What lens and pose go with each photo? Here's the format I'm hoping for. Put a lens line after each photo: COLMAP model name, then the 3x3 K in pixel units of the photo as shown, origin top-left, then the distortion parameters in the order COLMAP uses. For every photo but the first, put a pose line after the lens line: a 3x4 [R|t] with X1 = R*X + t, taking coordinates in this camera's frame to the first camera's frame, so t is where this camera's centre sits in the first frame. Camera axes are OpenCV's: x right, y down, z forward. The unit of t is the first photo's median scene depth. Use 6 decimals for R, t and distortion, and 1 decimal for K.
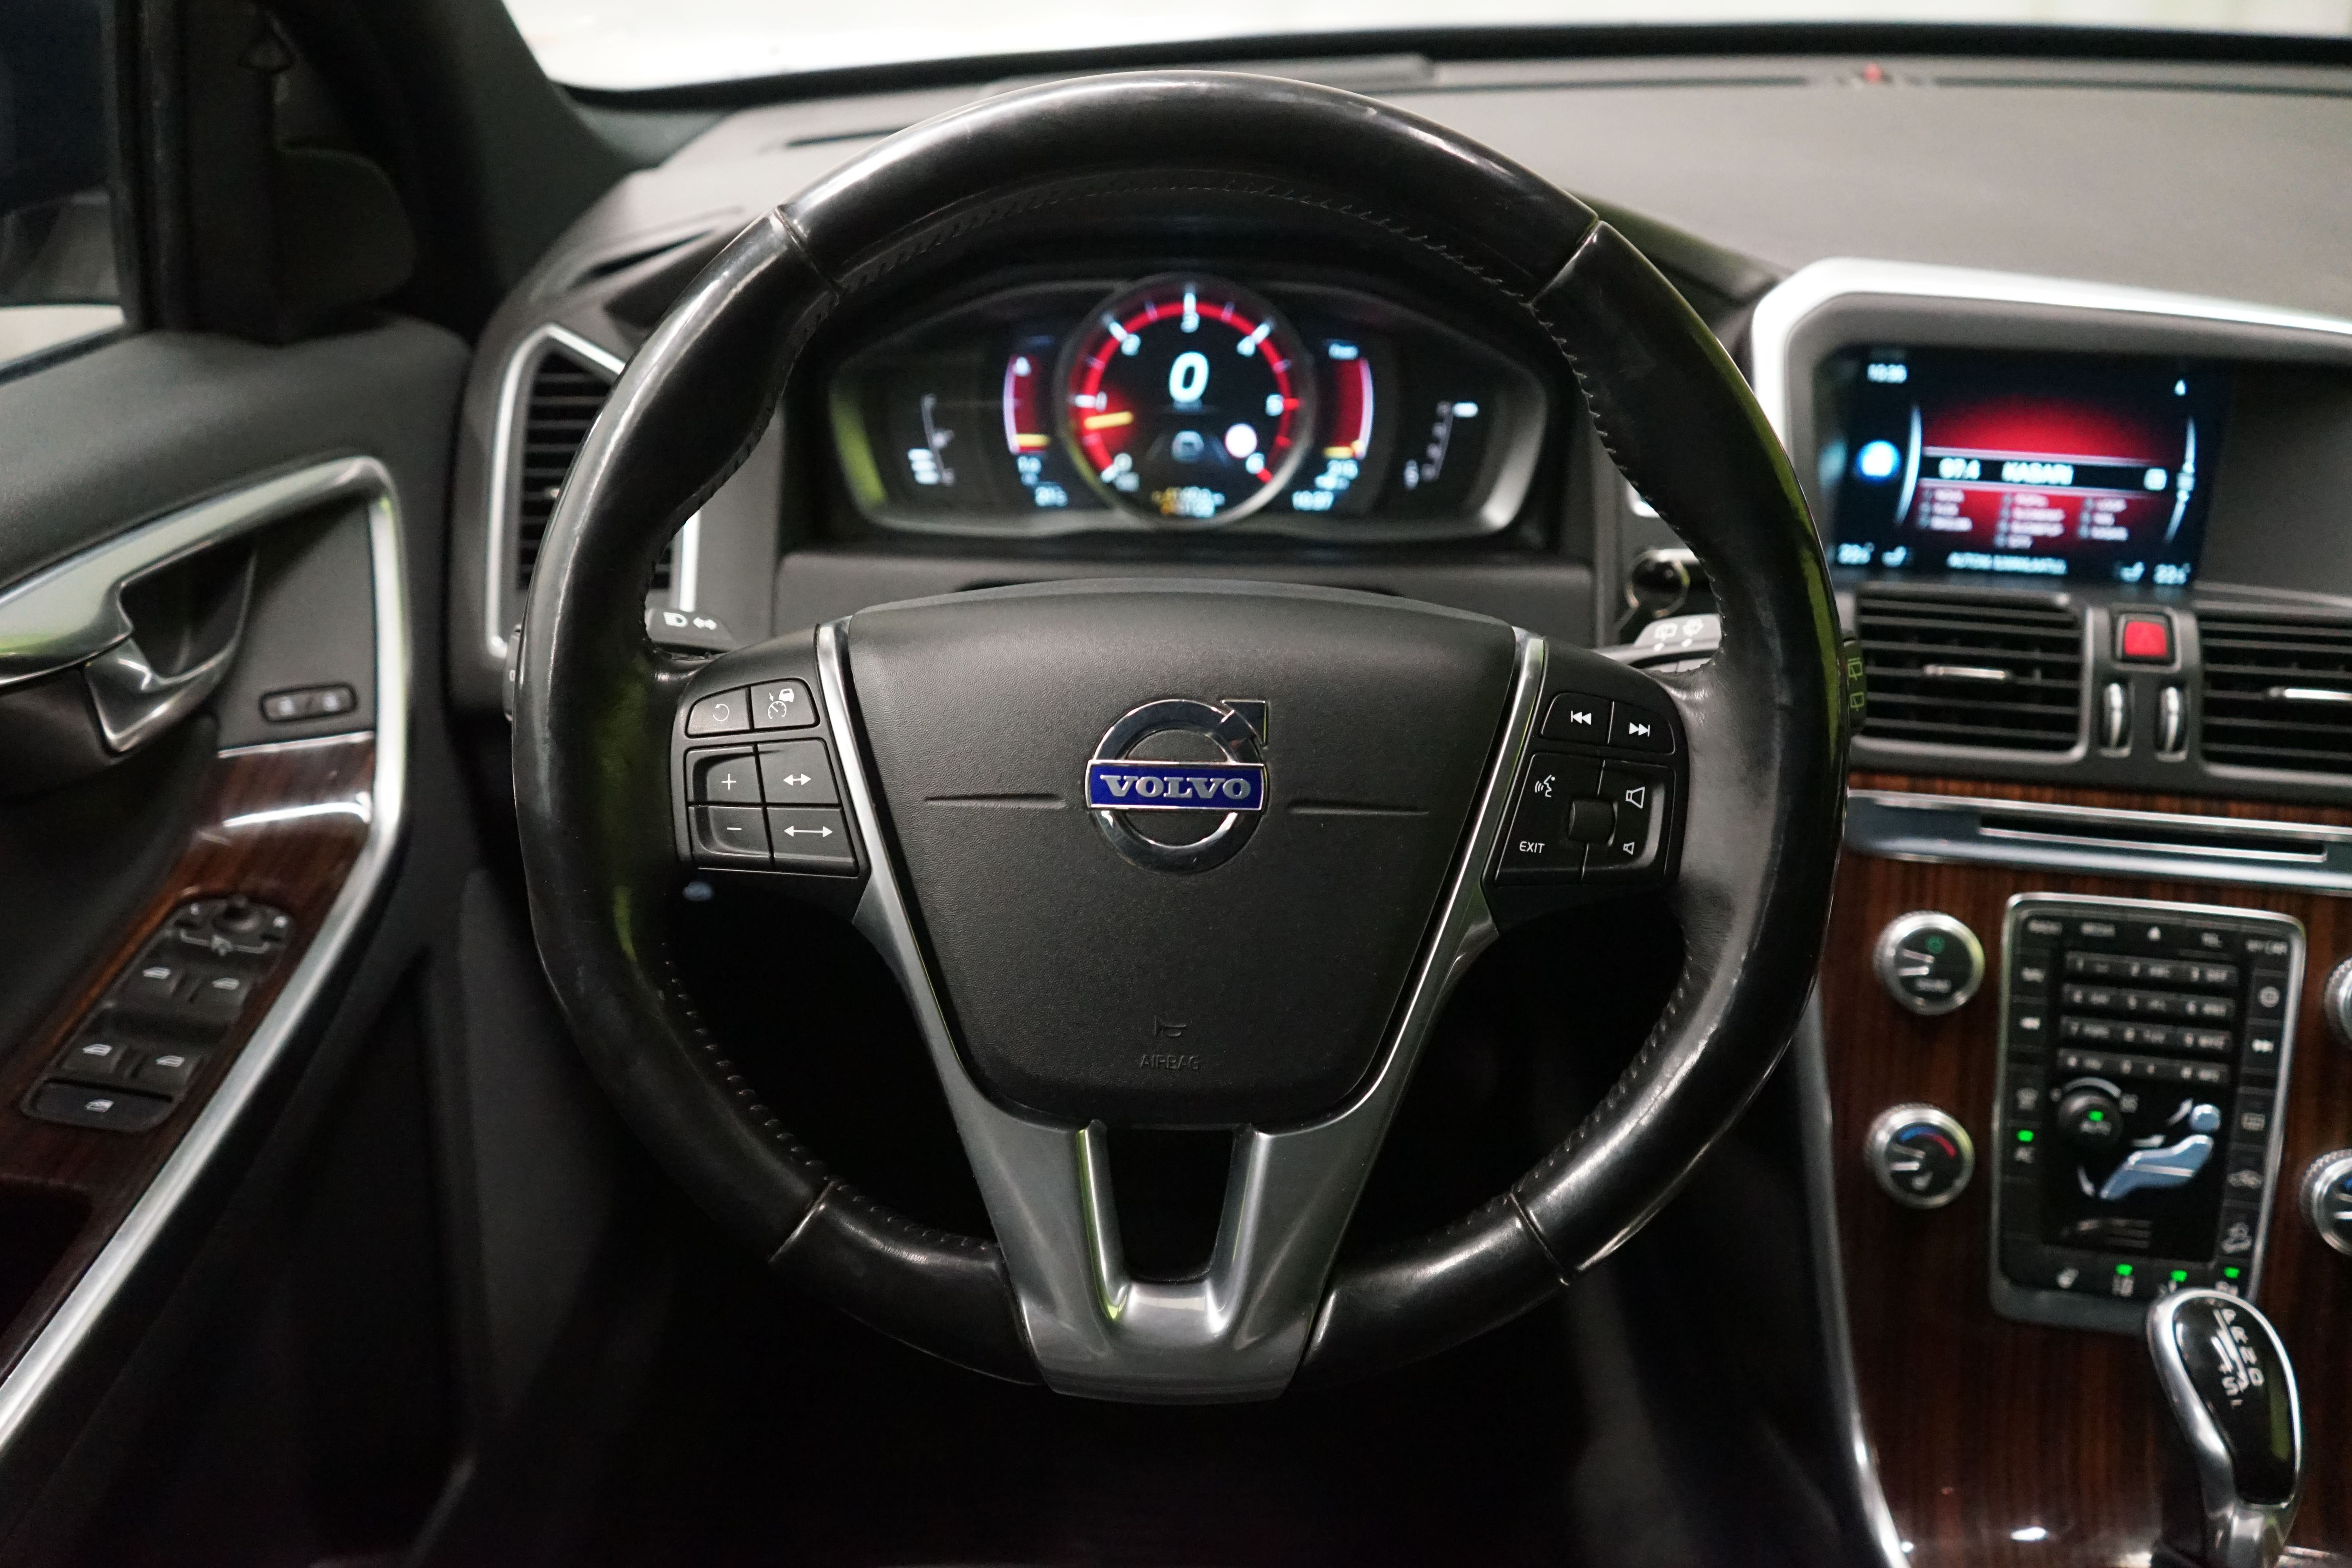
lens RADIAL K [[1797.1, 0, 1176.0], [0, 1797.1, 784.0], [0, 0, 1]] dist [-0.011838, -0.003325]
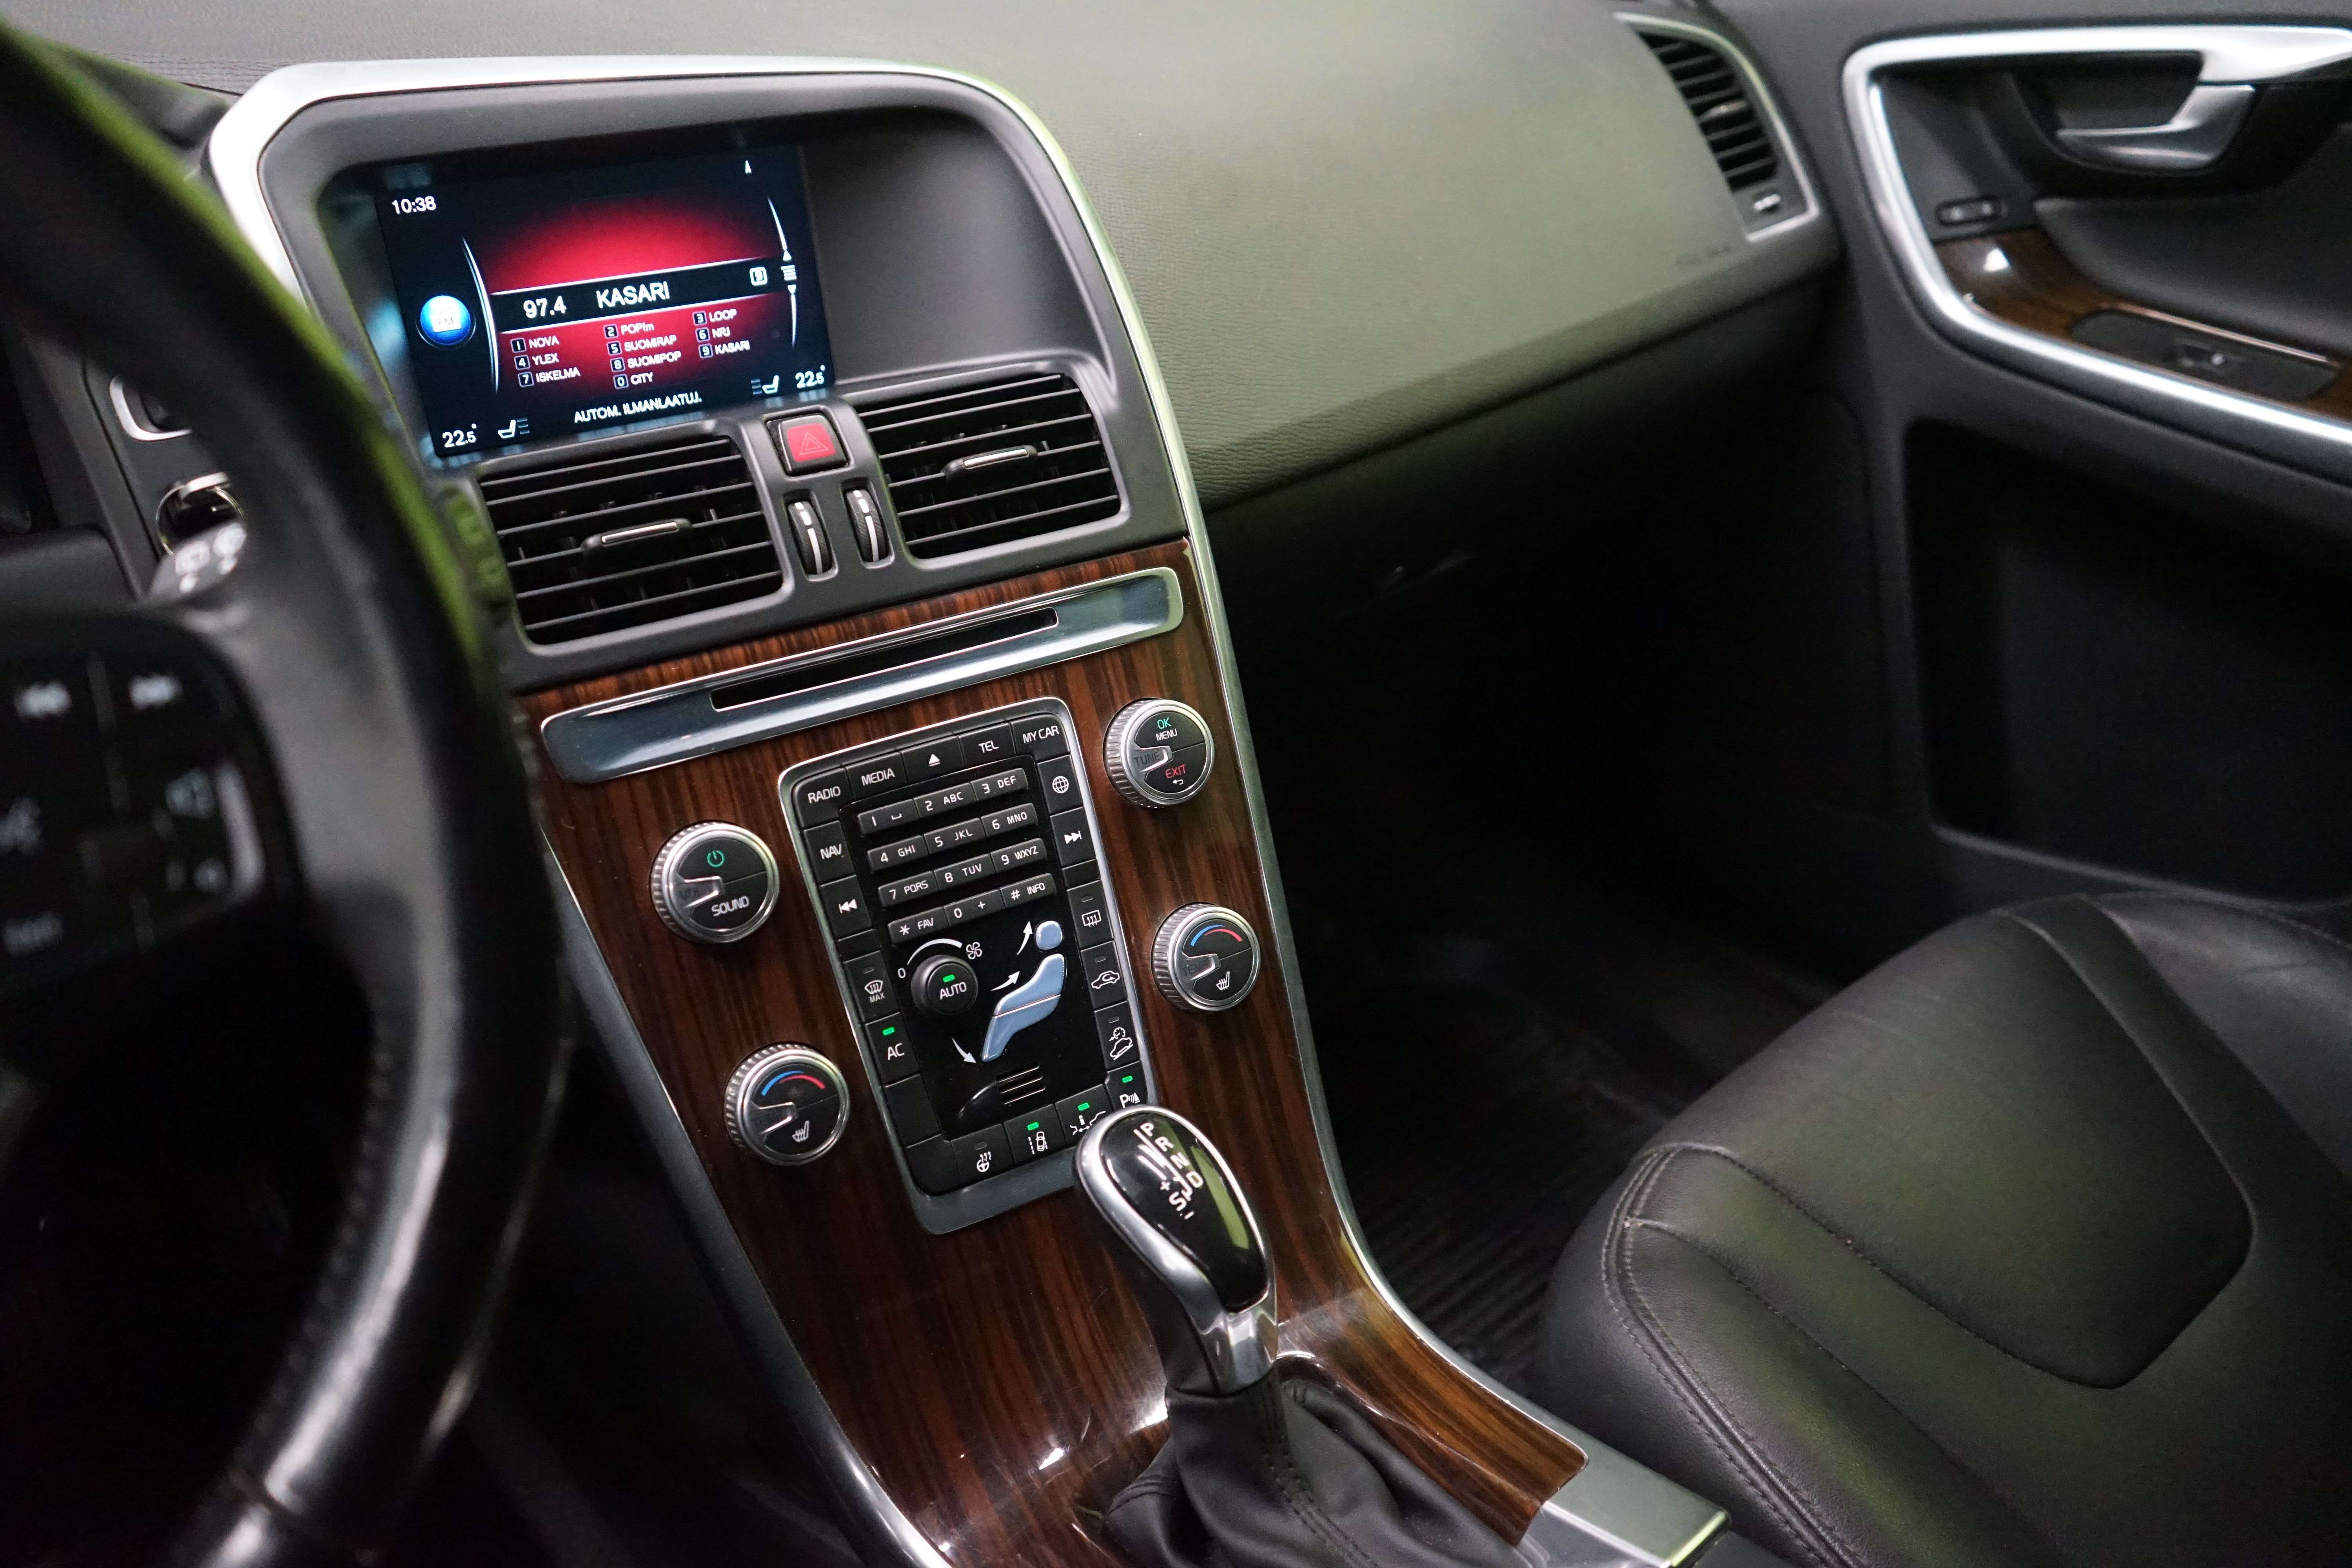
lens RADIAL K [[1797.1, 0, 1176.0], [0, 1797.1, 784.0], [0, 0, 1]] dist [-0.011838, -0.003325]
pose [[0.735400, -0.322681, 0.595873, 0.098372], [0.318821, 0.940697, 0.115939, 0.028487], [-0.597947, 0.104715, 0.794666, 0.215334]]
